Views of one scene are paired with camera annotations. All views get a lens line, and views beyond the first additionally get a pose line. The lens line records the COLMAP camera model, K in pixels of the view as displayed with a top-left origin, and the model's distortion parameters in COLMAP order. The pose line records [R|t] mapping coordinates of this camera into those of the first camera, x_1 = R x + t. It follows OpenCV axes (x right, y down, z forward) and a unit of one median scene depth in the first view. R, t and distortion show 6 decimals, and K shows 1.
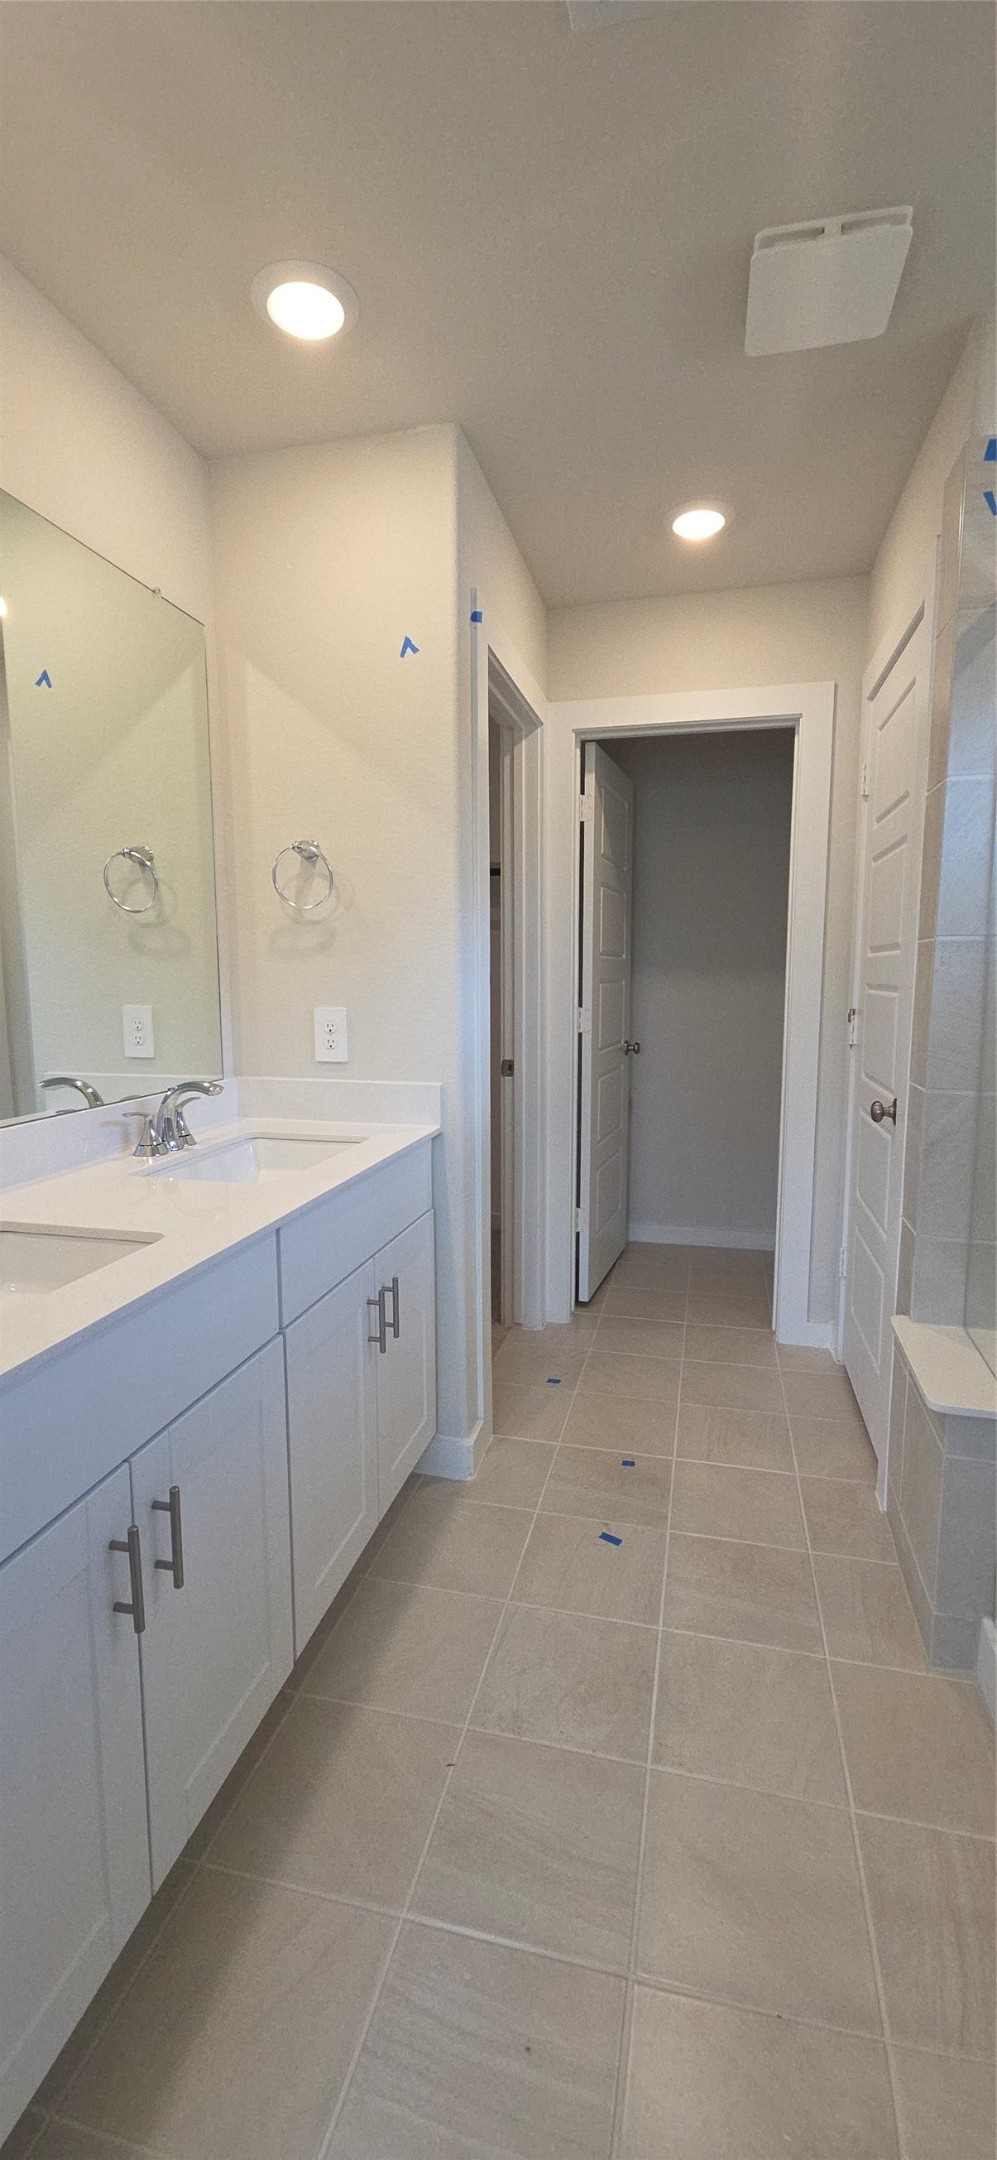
lens RADIAL K [[867.4, 0, 492.3], [0, 867.4, 1085.4], [0, 0, 1]] dist [-0.016016, -0.000710]
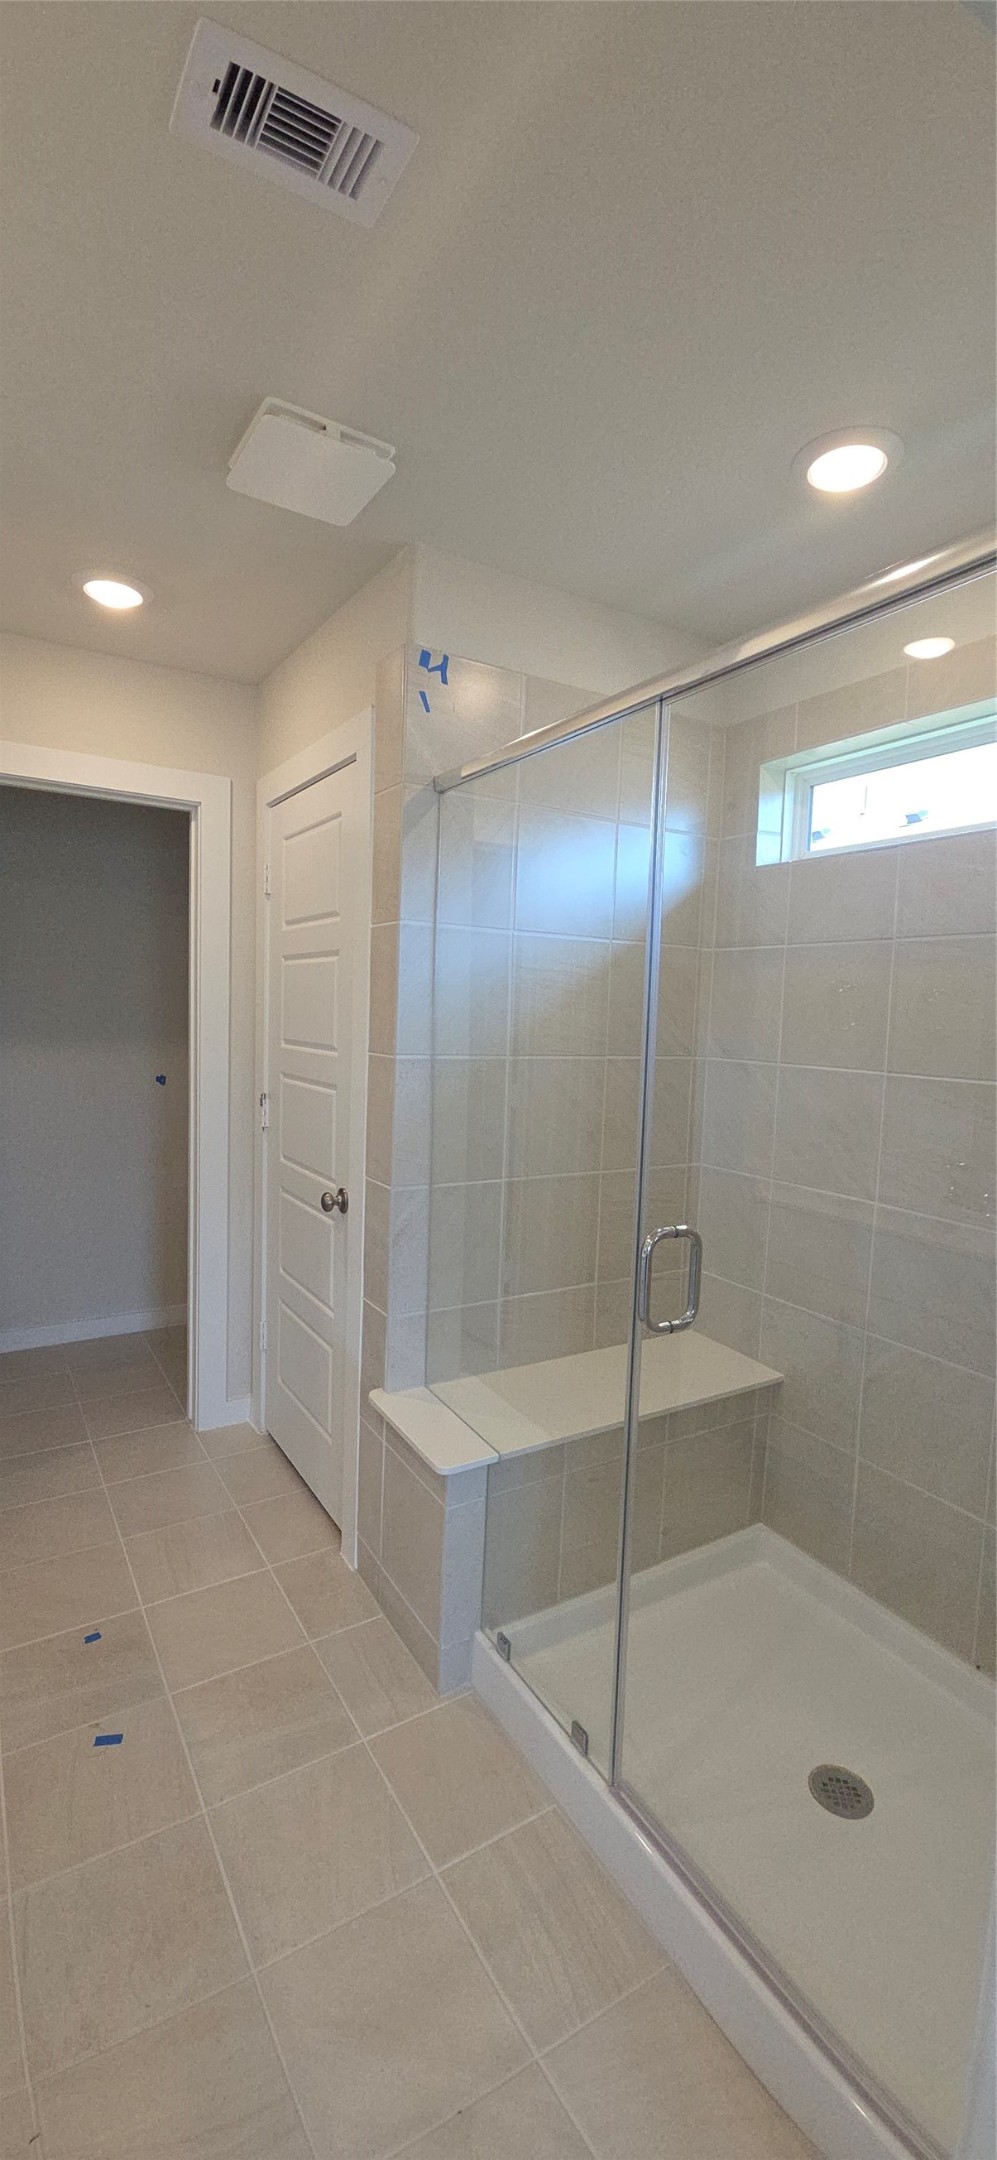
lens RADIAL K [[867.4, 0, 502.9], [0, 867.4, 1070.6], [0, 0, 1]] dist [-0.016016, -0.000710]
pose [[0.683188, -0.026595, 0.729758, -0.193018], [0.059788, 0.998019, -0.019601, -0.099205], [-0.727791, 0.057022, 0.683425, 0.086058]]
